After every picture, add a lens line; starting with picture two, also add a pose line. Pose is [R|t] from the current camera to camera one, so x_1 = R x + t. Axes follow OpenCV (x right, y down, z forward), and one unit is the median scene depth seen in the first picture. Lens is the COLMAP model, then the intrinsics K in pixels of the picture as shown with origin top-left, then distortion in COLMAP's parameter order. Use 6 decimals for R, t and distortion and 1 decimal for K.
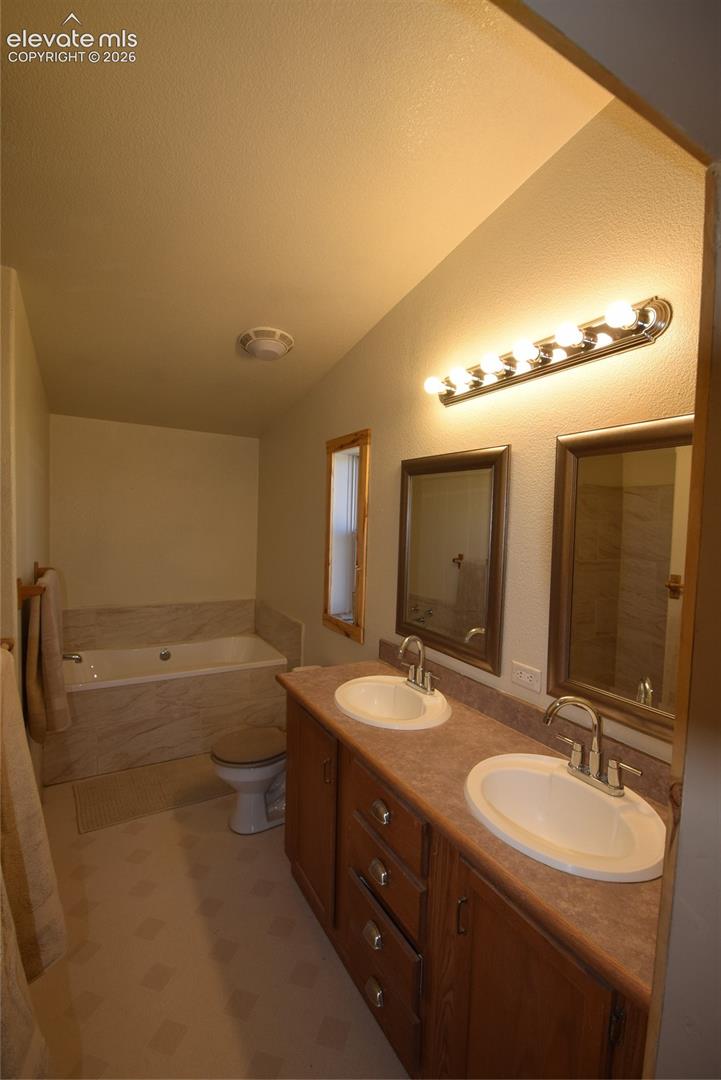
lens RADIAL K [[474.5, 0, 360.5], [0, 474.5, 540.0], [0, 0, 1]] dist [0.009964, -0.016911]
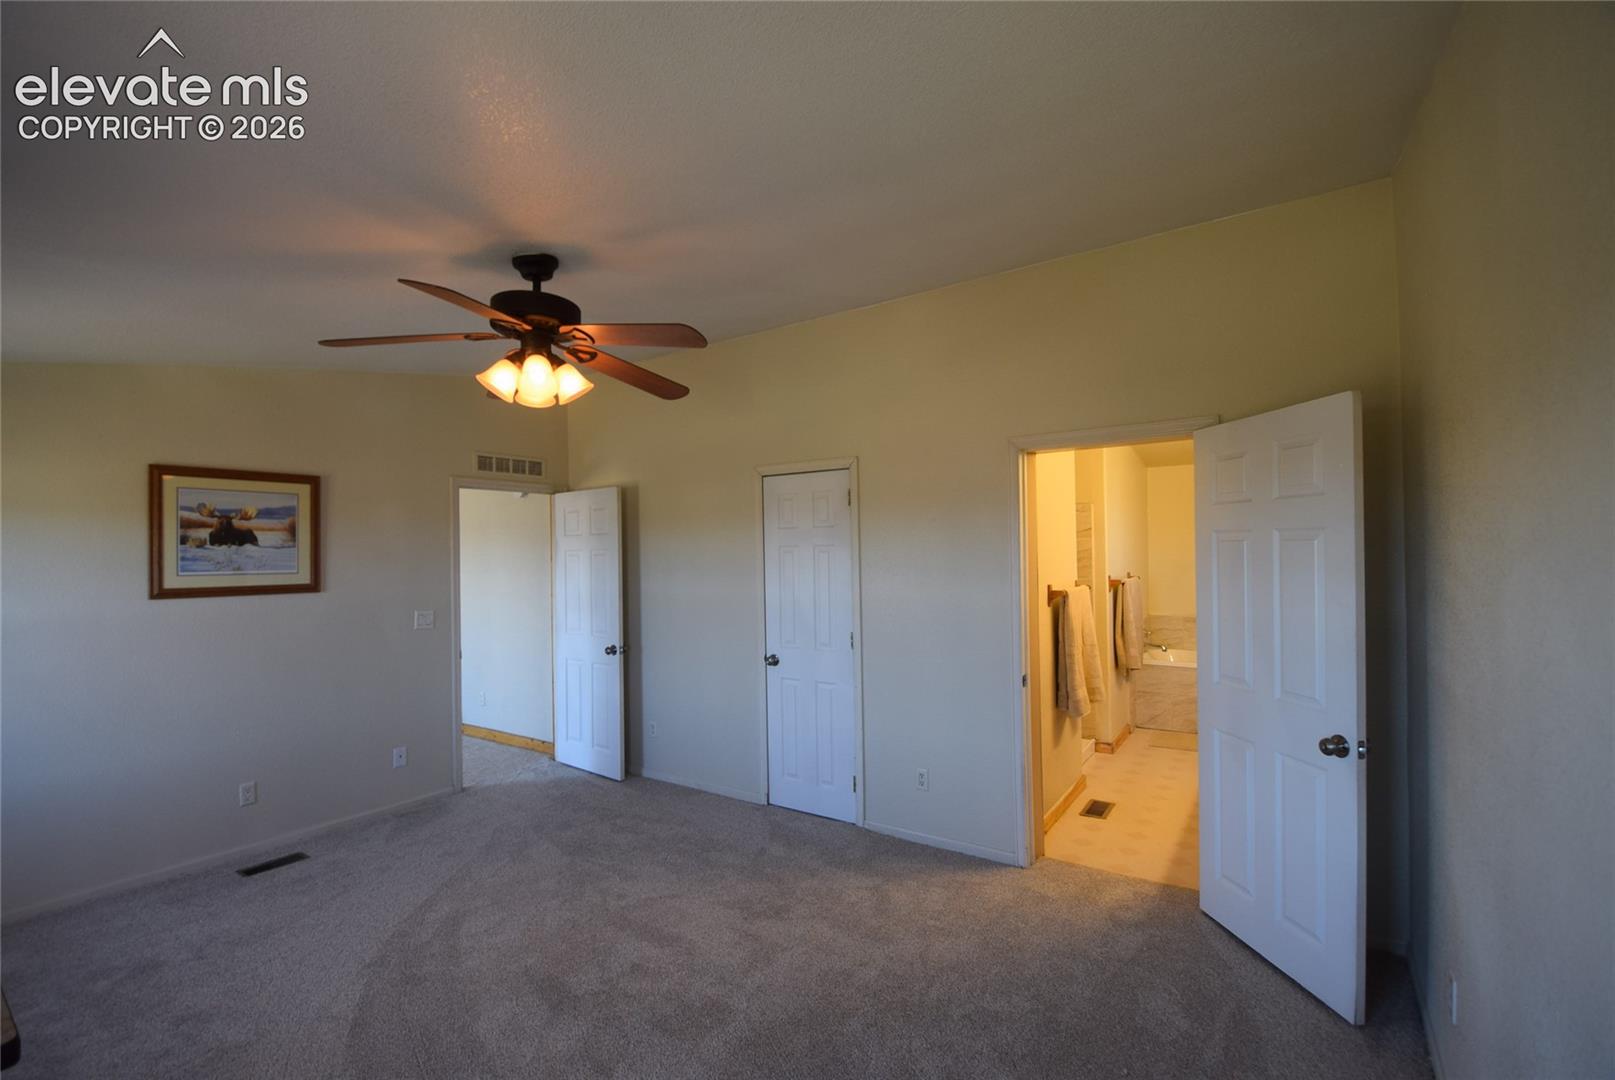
lens RADIAL K [[709.5, 0, 808.8], [0, 709.5, 544.3], [0, 0, 1]] dist [0.009964, -0.016911]
pose [[0.438791, -0.044000, -0.897511, 0.658888], [-0.006162, 0.998630, -0.051970, 0.054234], [0.898568, 0.028334, 0.437918, -0.667859]]
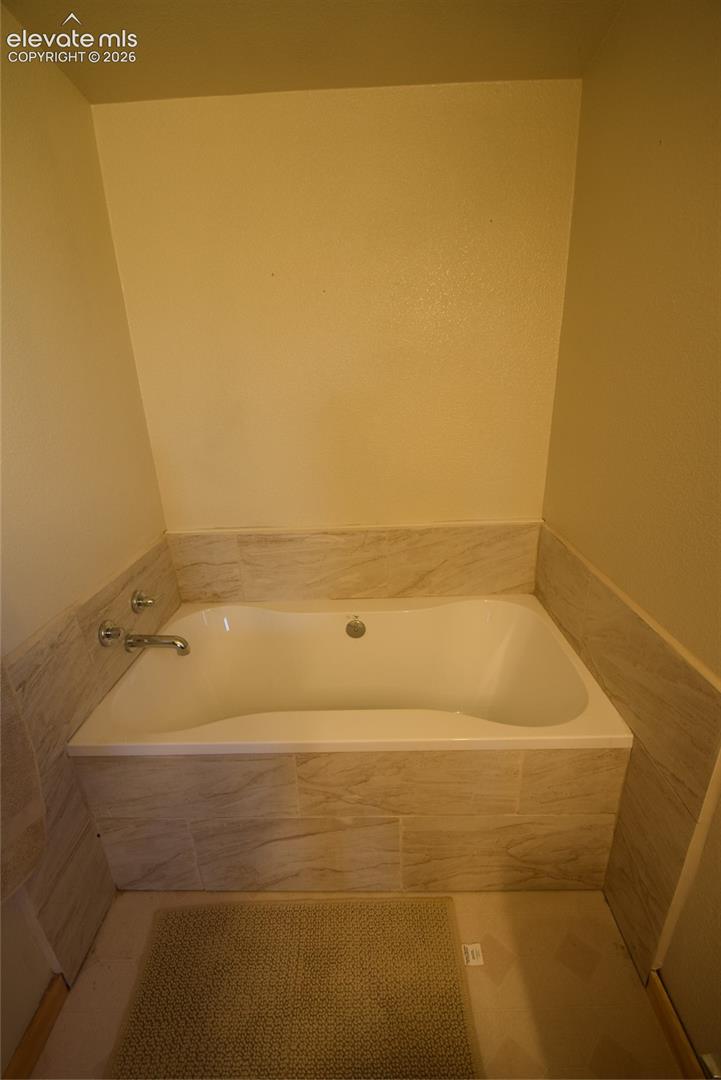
lens RADIAL K [[474.5, 0, 360.5], [0, 474.5, 540.0], [0, 0, 1]] dist [0.009964, -0.016911]
pose [[0.857032, 0.114881, -0.502293, -0.155007], [0.044654, 0.954601, 0.294520, -0.001808], [0.513324, -0.274842, 0.812994, 0.599609]]
